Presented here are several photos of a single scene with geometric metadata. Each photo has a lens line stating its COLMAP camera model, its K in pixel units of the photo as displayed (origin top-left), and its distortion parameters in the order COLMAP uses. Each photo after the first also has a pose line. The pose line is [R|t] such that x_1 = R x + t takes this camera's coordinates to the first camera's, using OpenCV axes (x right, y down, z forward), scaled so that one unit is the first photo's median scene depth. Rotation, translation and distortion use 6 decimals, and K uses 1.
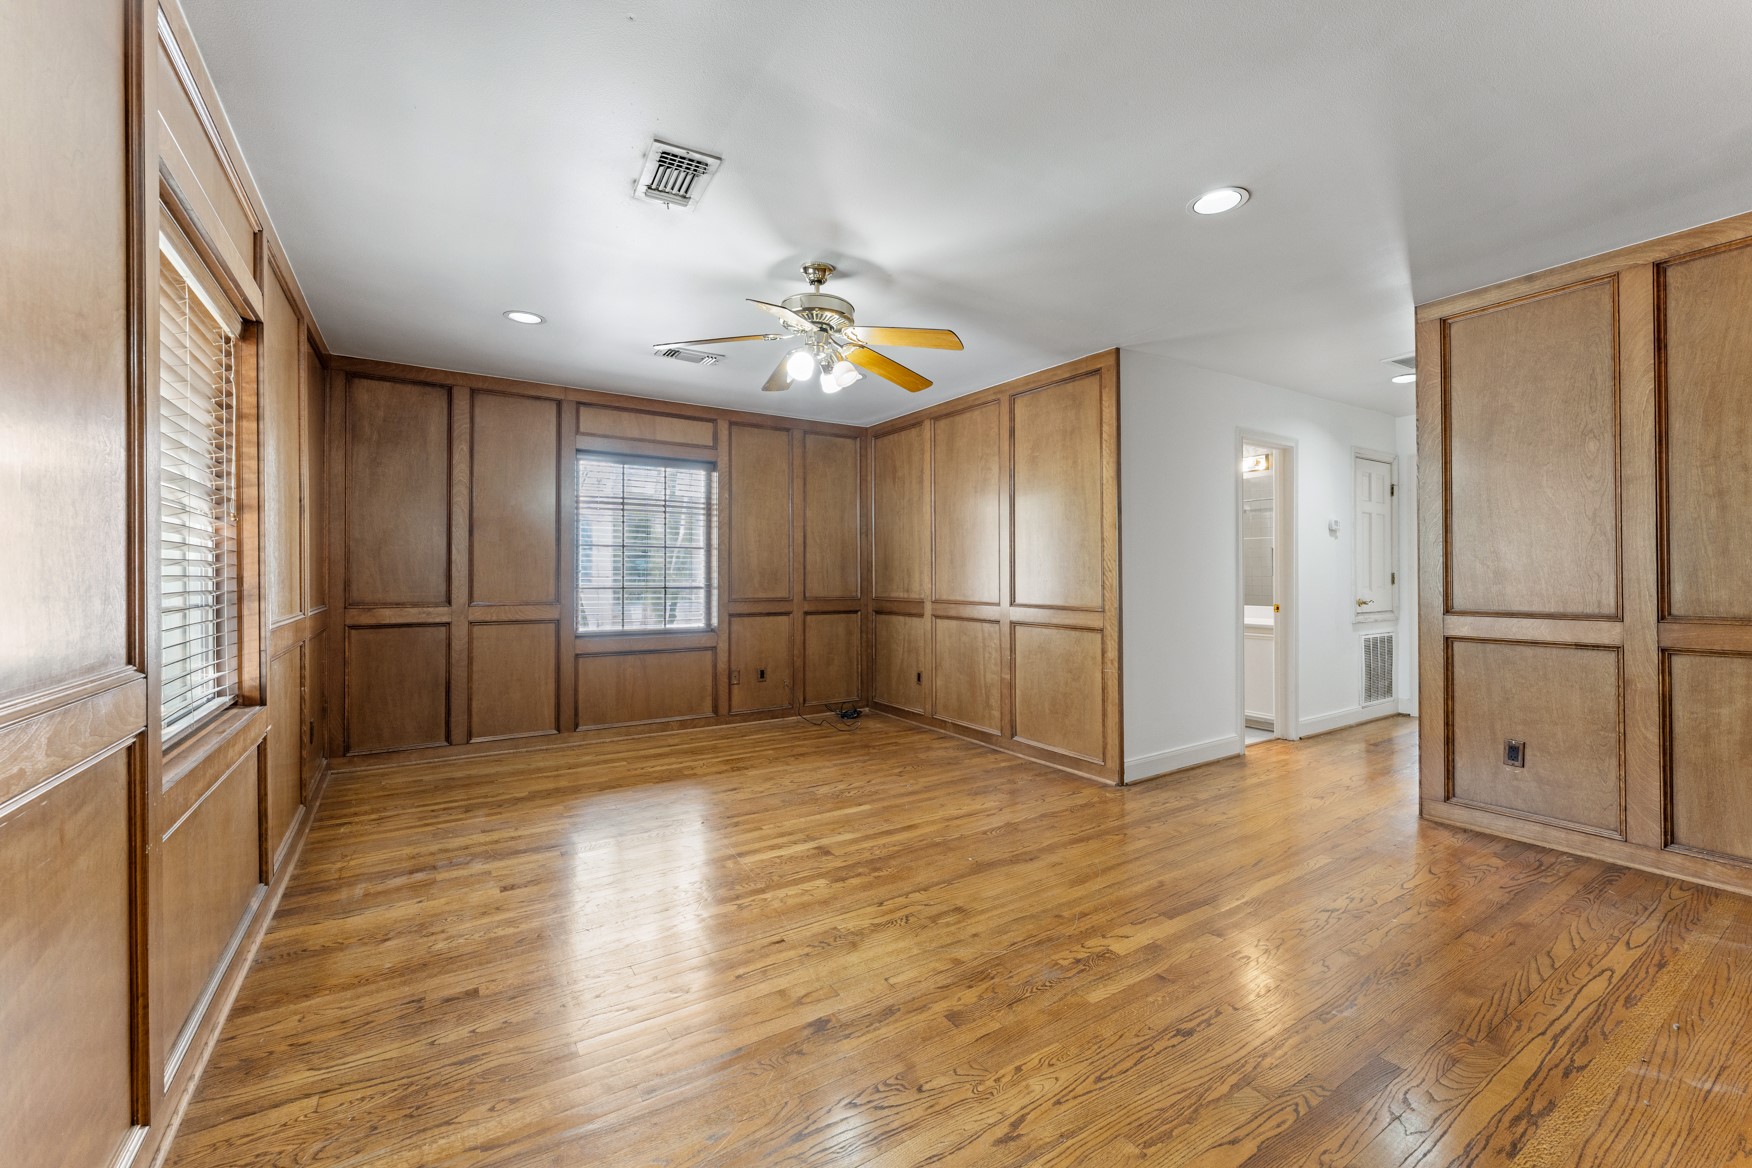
lens RADIAL K [[700.1, 0, 871.1], [0, 700.1, 573.3], [0, 0, 1]] dist [-0.000701, 0.000014]
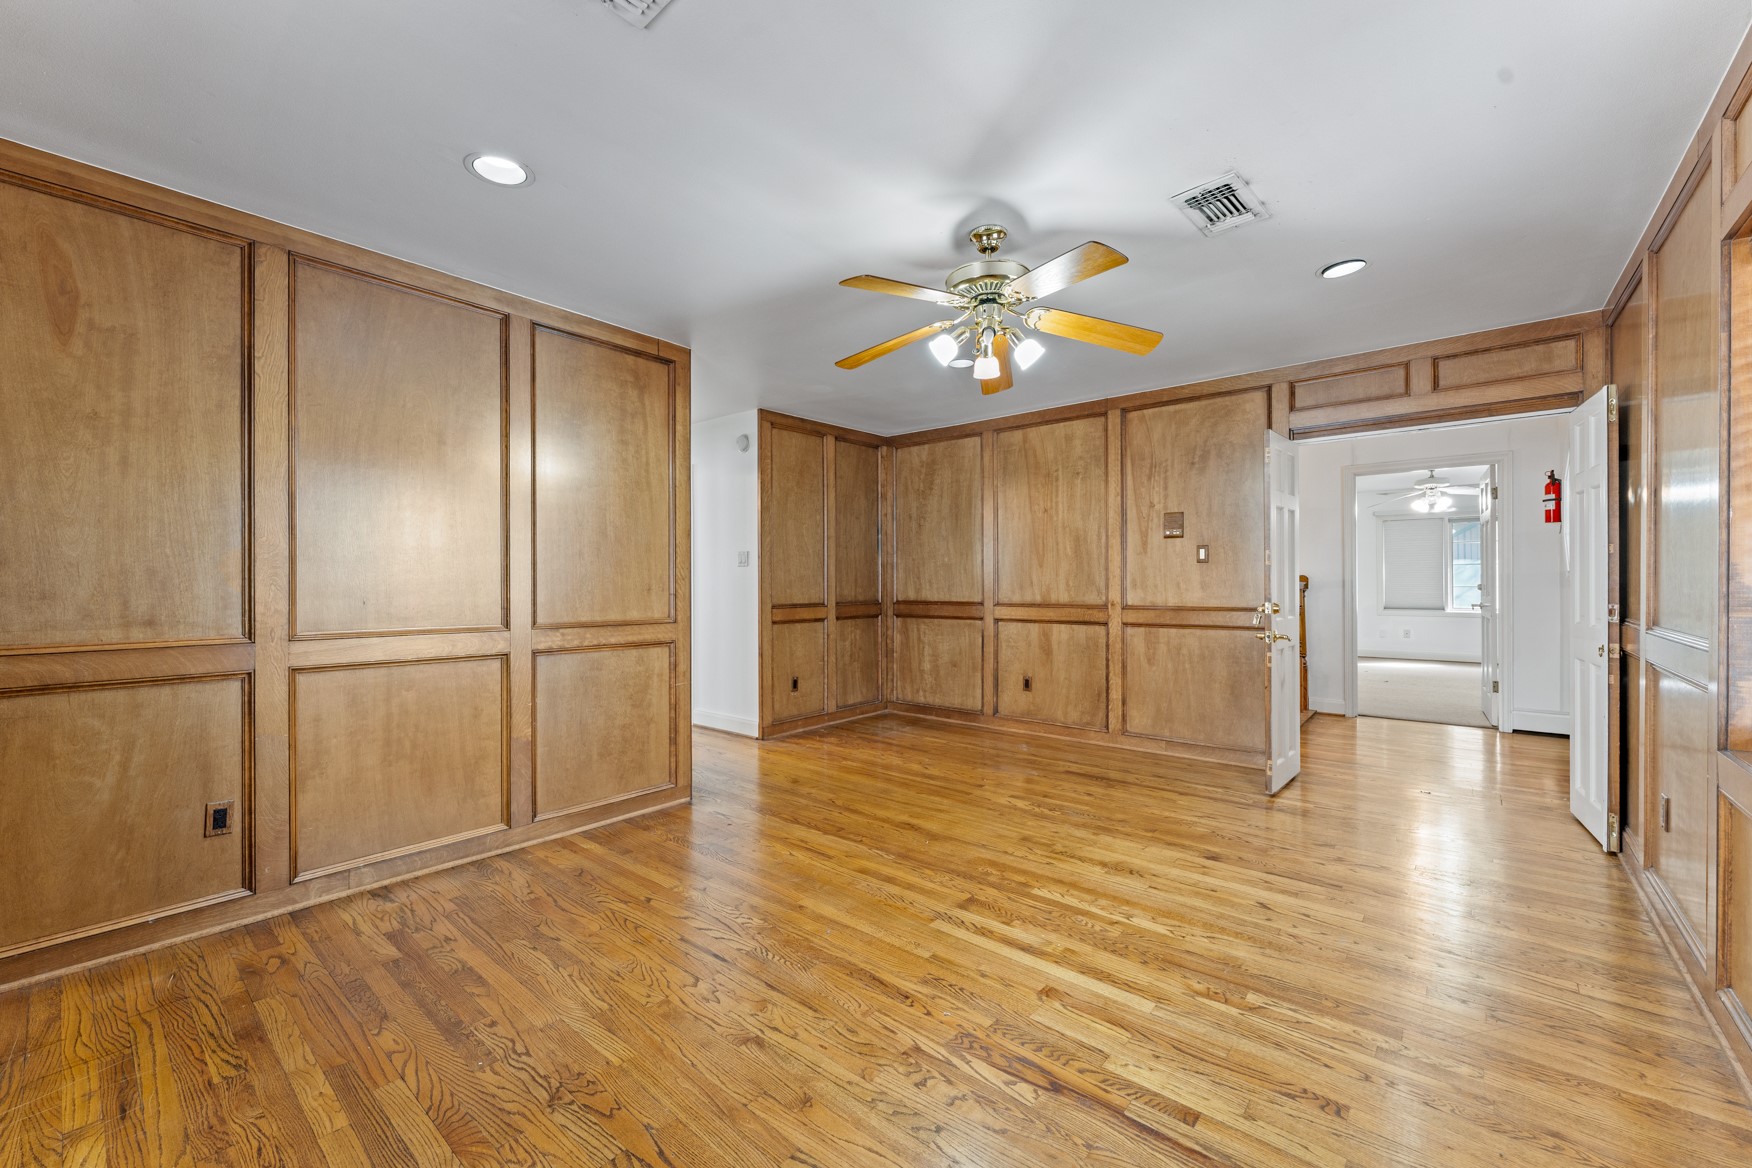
lens RADIAL K [[700.1, 0, 873.4], [0, 700.1, 587.3], [0, 0, 1]] dist [-0.000701, 0.000014]
pose [[-0.289149, -0.001891, 0.957282, -0.876980], [0.000958, 0.999997, 0.002265, 0.007707], [-0.957284, 0.001572, -0.289146, 1.392176]]
